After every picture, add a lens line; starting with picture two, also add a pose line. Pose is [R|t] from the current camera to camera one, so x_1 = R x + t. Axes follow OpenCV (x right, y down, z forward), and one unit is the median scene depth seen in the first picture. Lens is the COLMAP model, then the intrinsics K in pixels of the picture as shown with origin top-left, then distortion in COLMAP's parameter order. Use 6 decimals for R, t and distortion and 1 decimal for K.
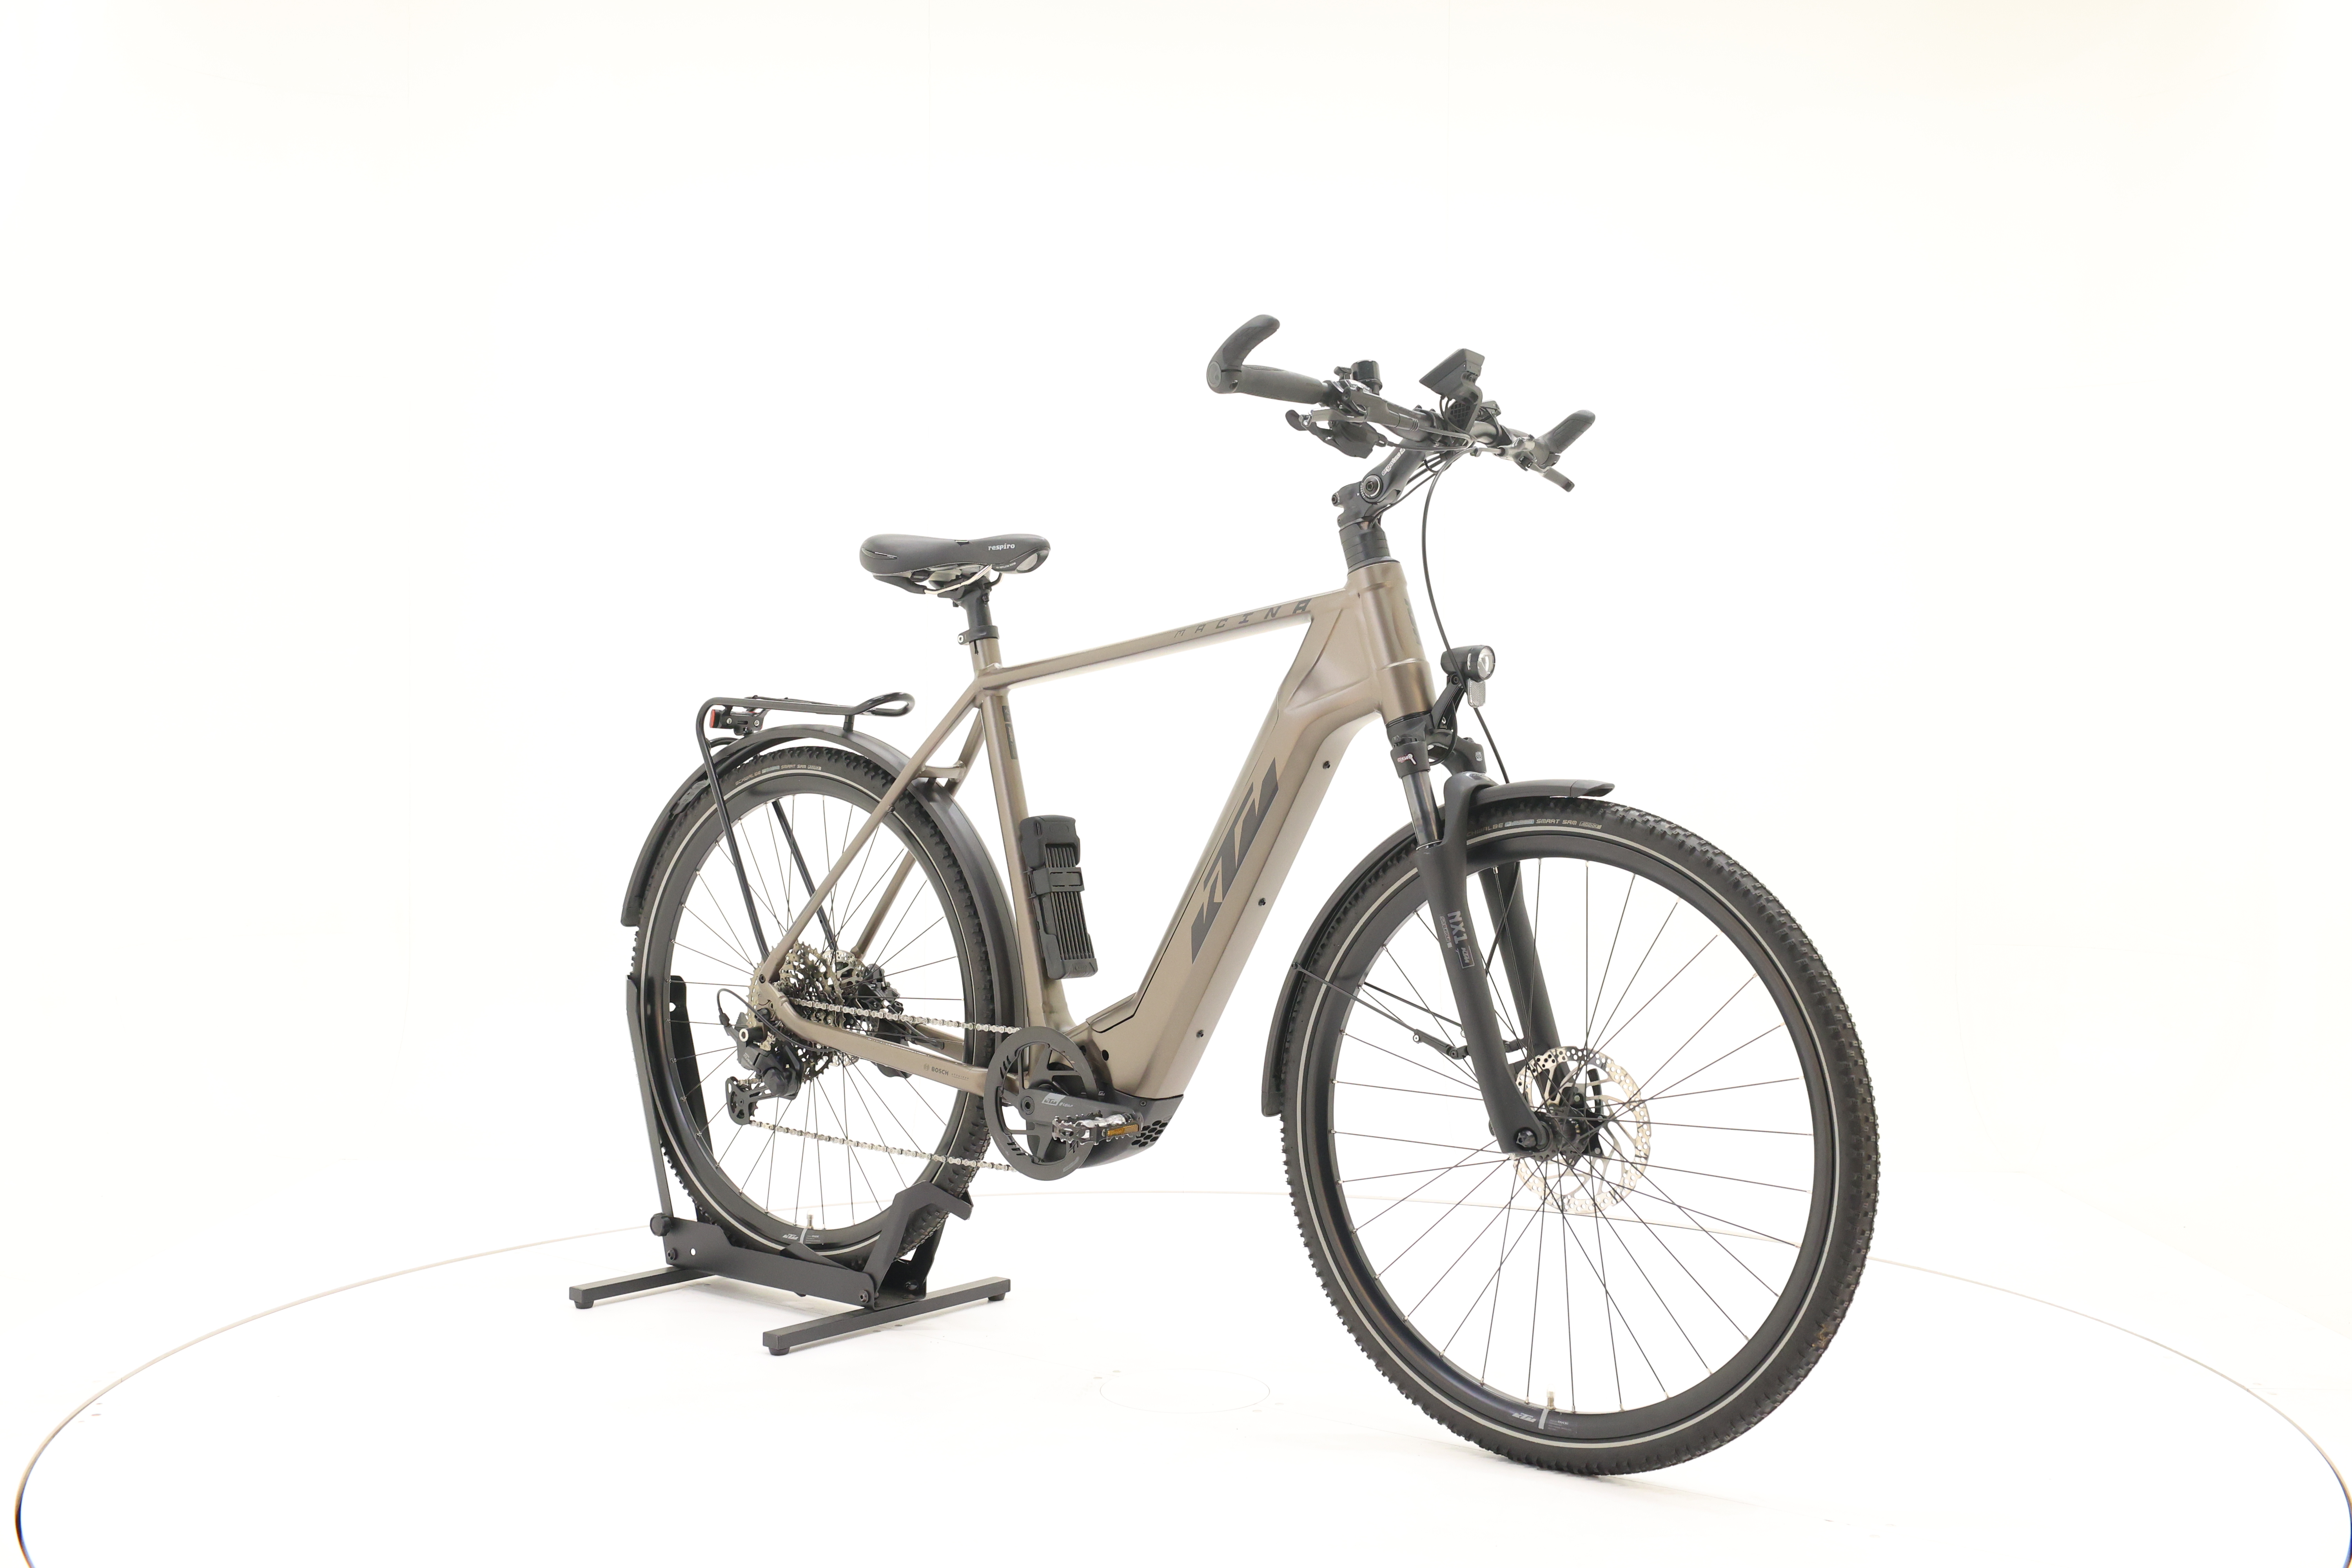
lens RADIAL K [[2562.5, 0, 1171.1], [0, 2562.5, 773.5], [0, 0, 1]] dist [-0.014616, 0.000000]
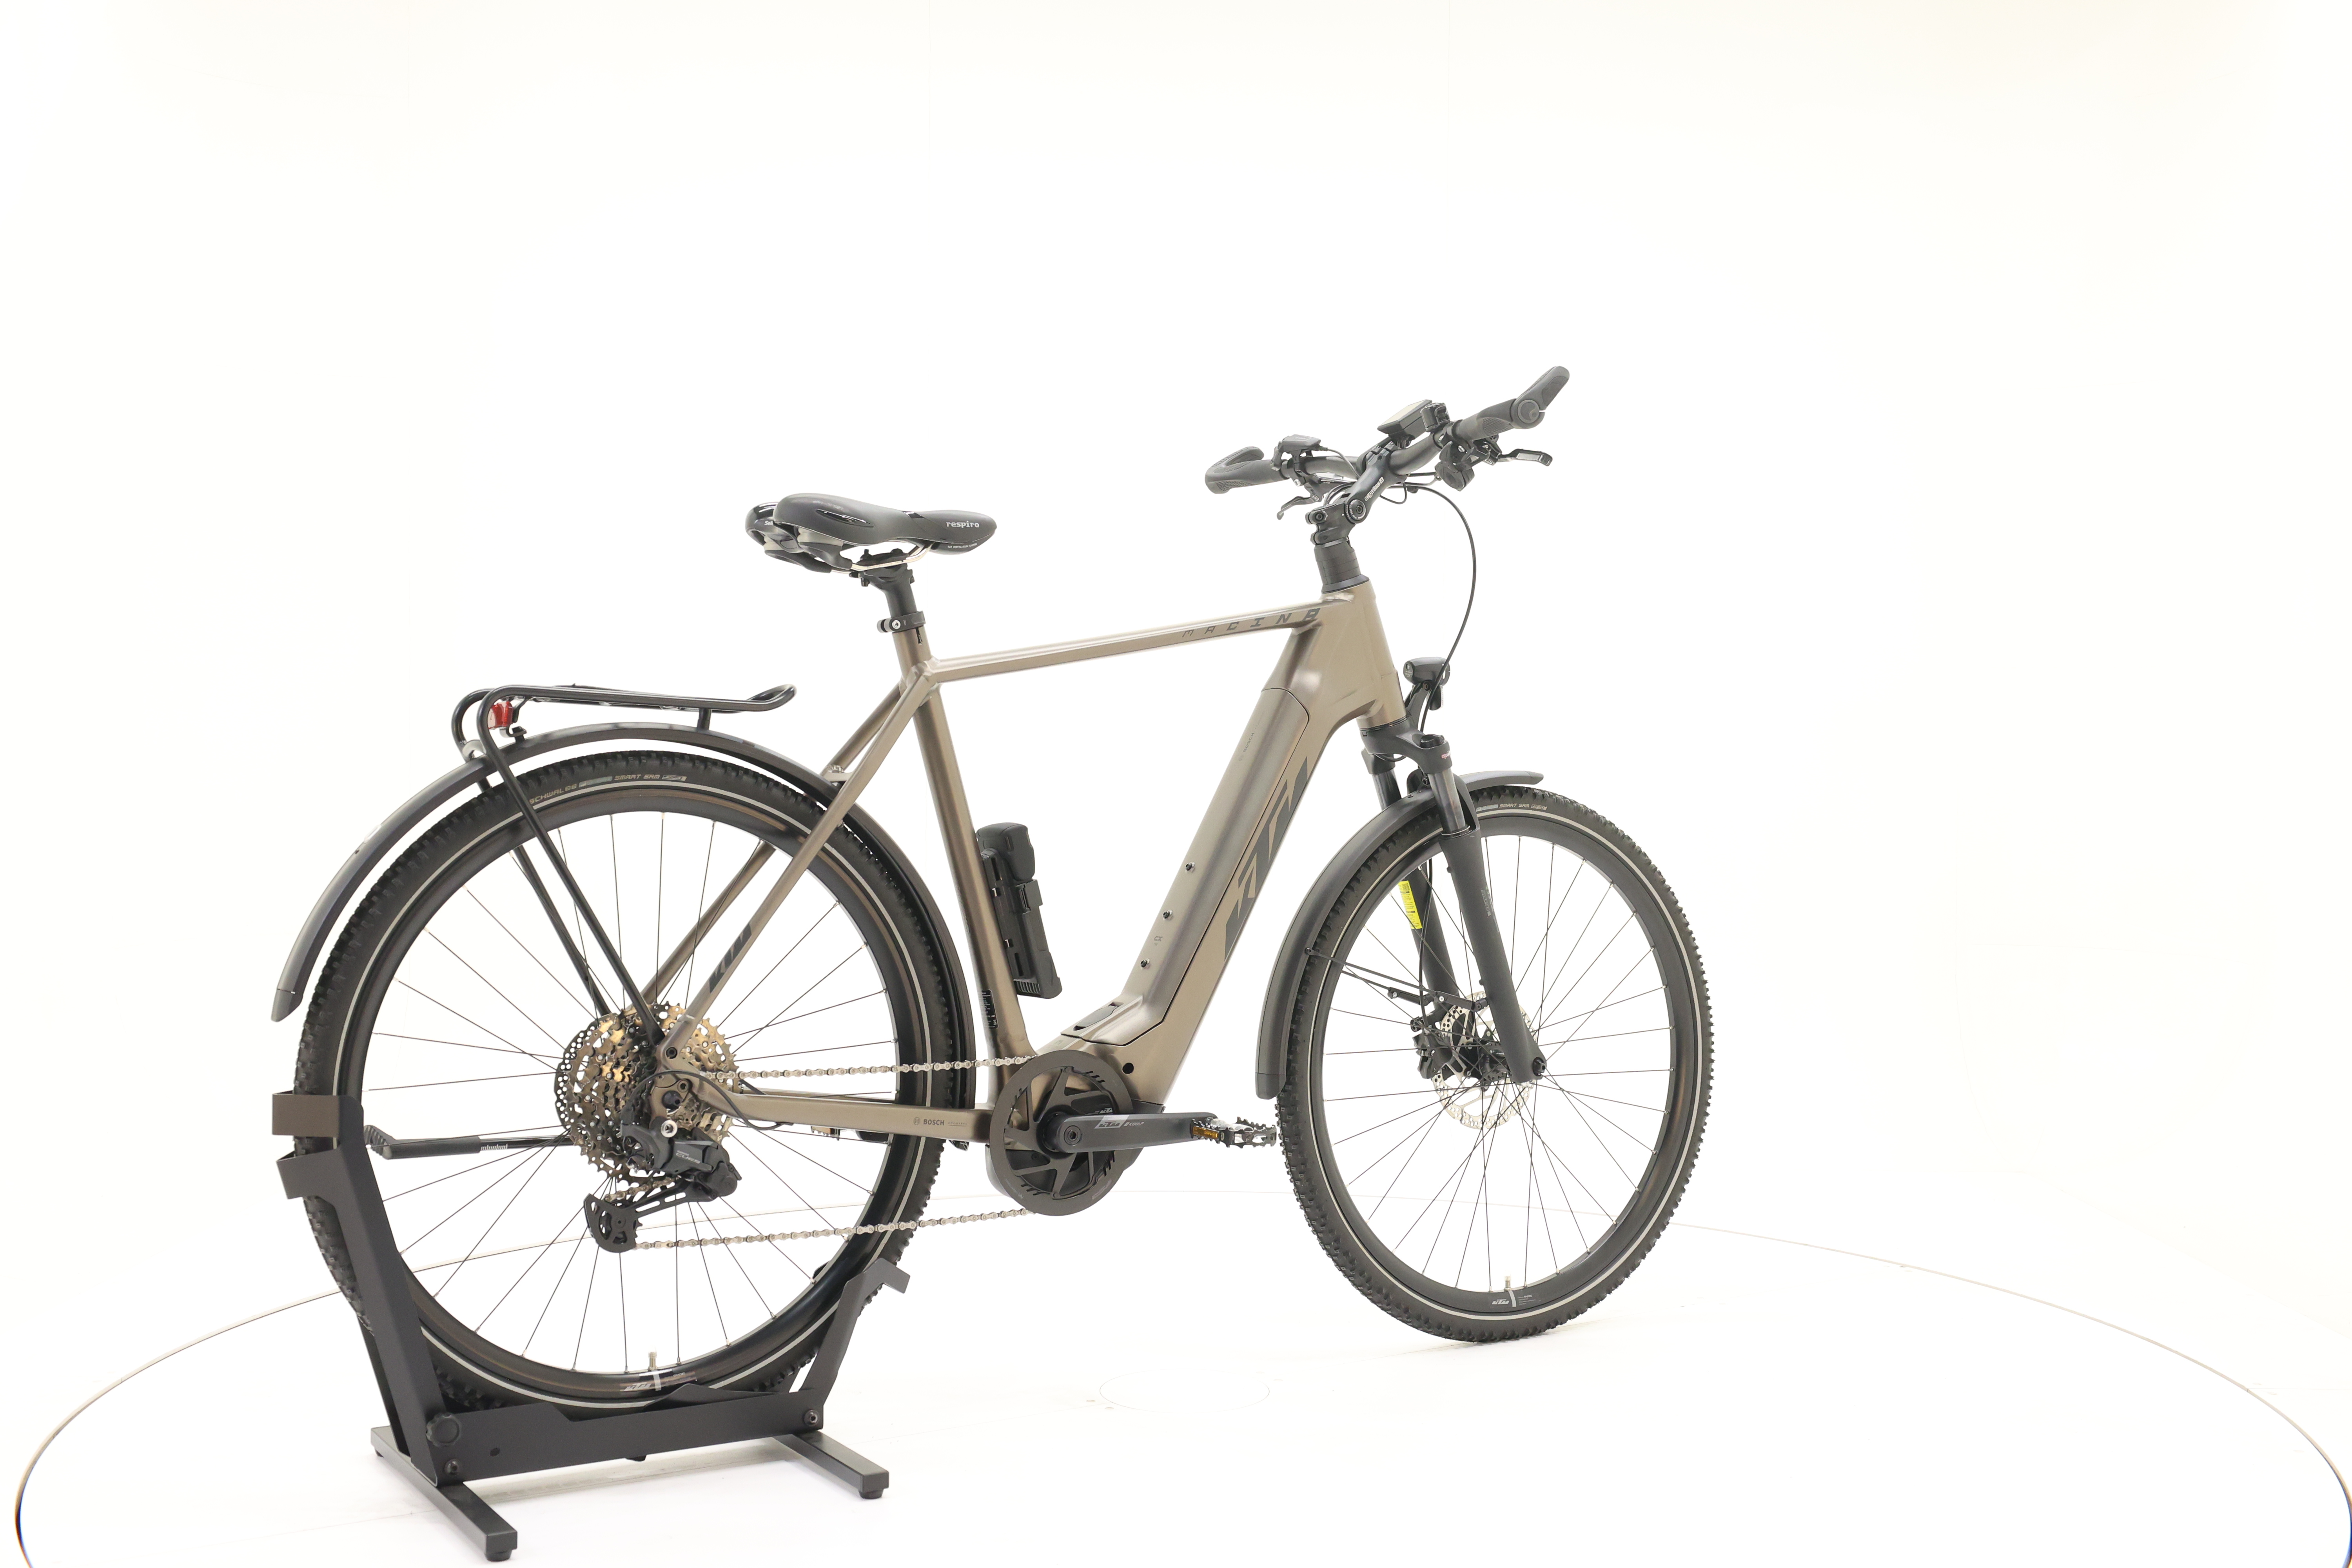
lens RADIAL K [[2562.5, 0, 1171.3], [0, 2562.5, 792.9], [0, 0, 1]] dist [-0.014616, 0.000000]
pose [[0.325607, -0.020794, 0.945276, -0.968757], [0.018532, 0.999706, 0.015608, -0.008509], [-0.945324, 0.012436, 0.325897, 0.698634]]
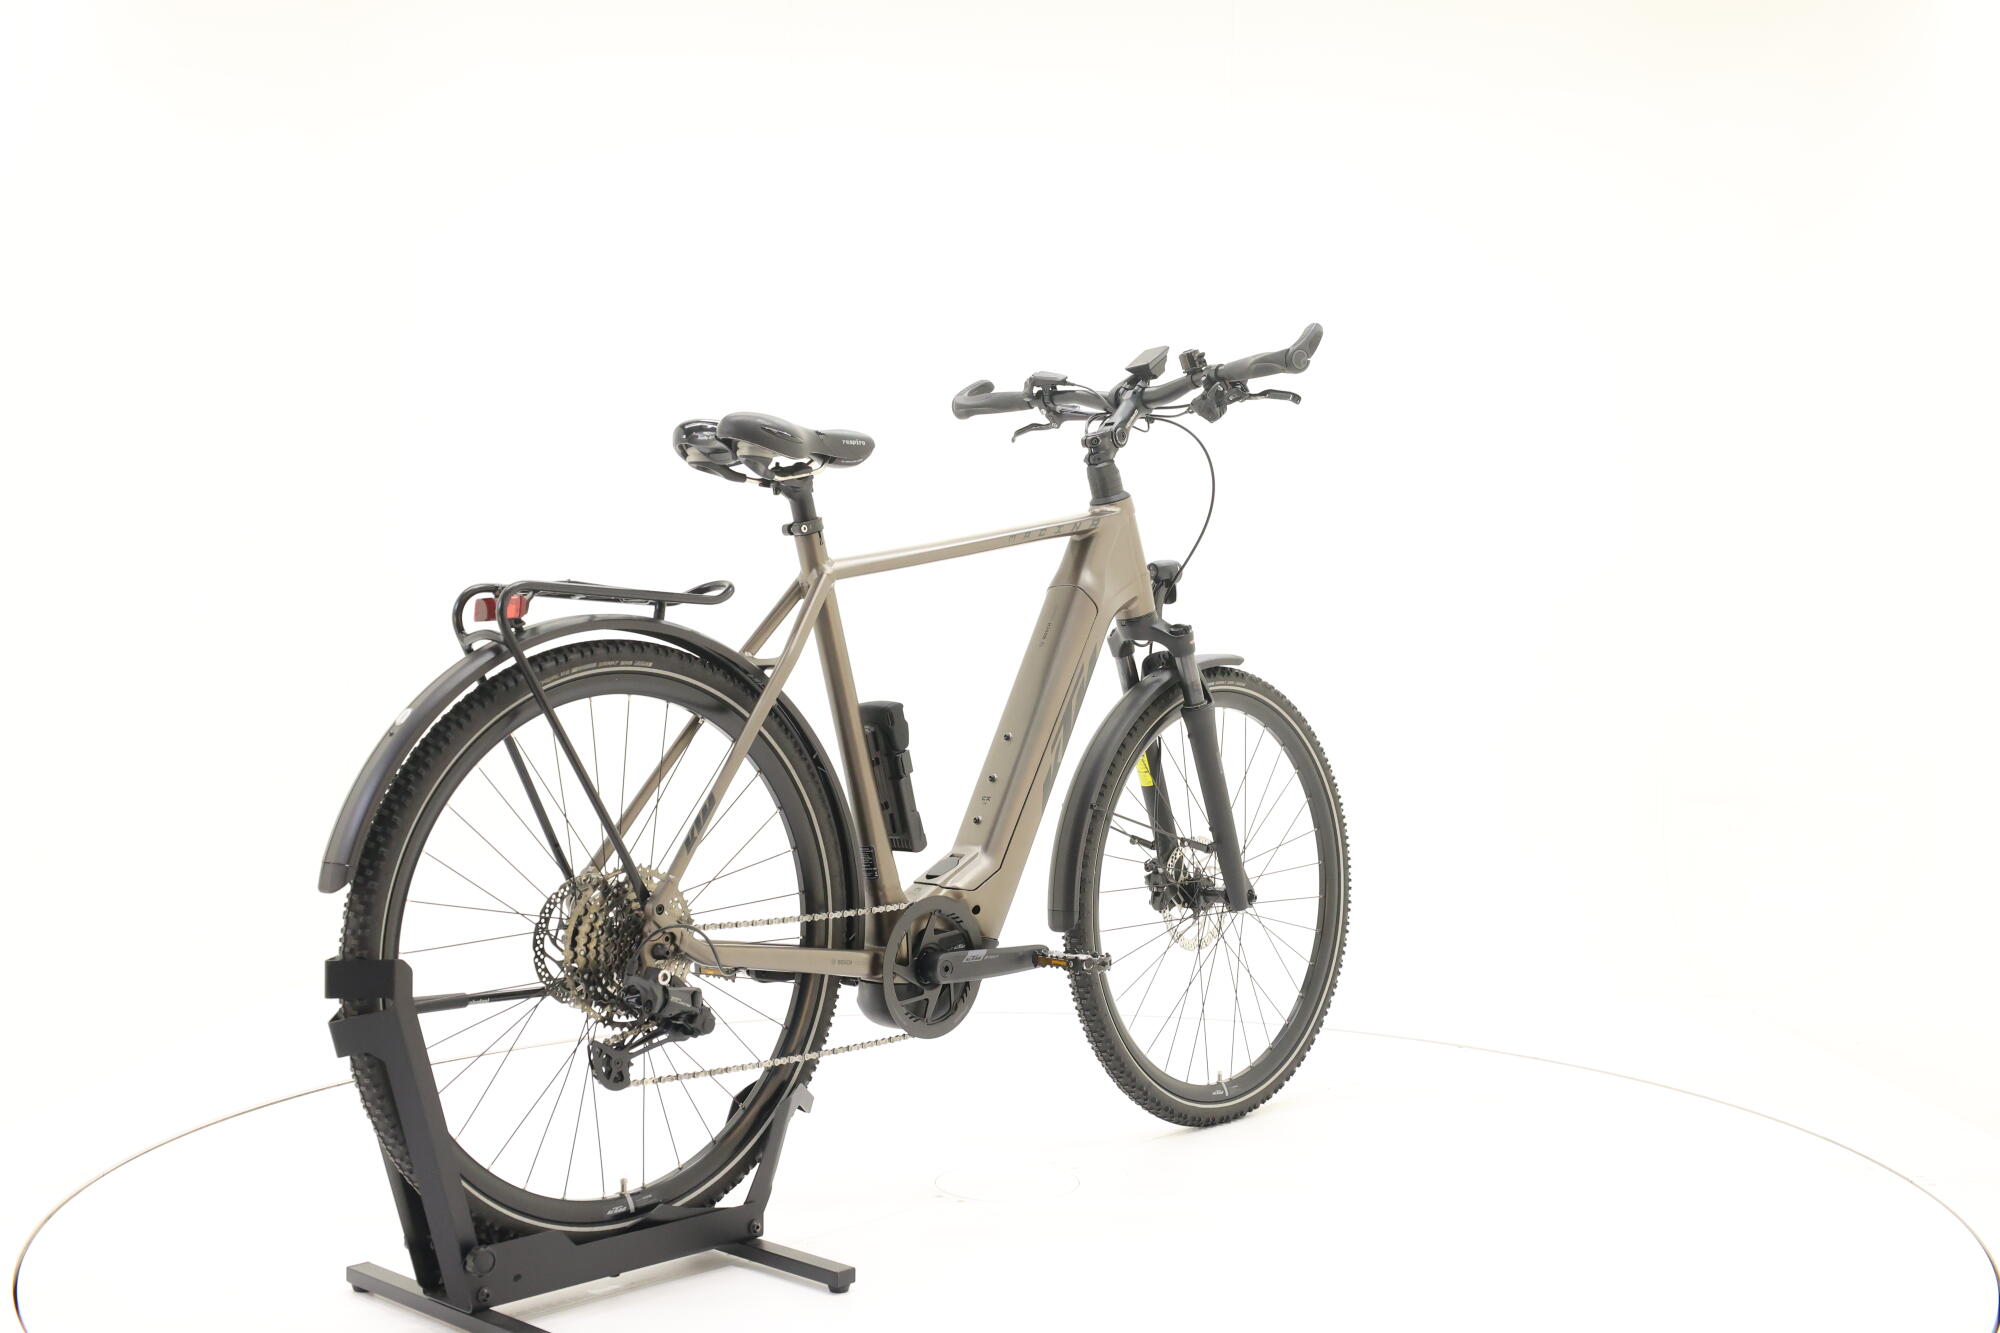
lens RADIAL K [[2179.0, 0, 1005.1], [0, 2179.0, 678.6], [0, 0, 1]] dist [-0.014616, 0.000000]
pose [[0.061211, -0.024020, 0.997836, -1.020996], [0.020601, 0.999528, 0.022797, -0.013810], [-0.997912, 0.019161, 0.061677, 0.966448]]
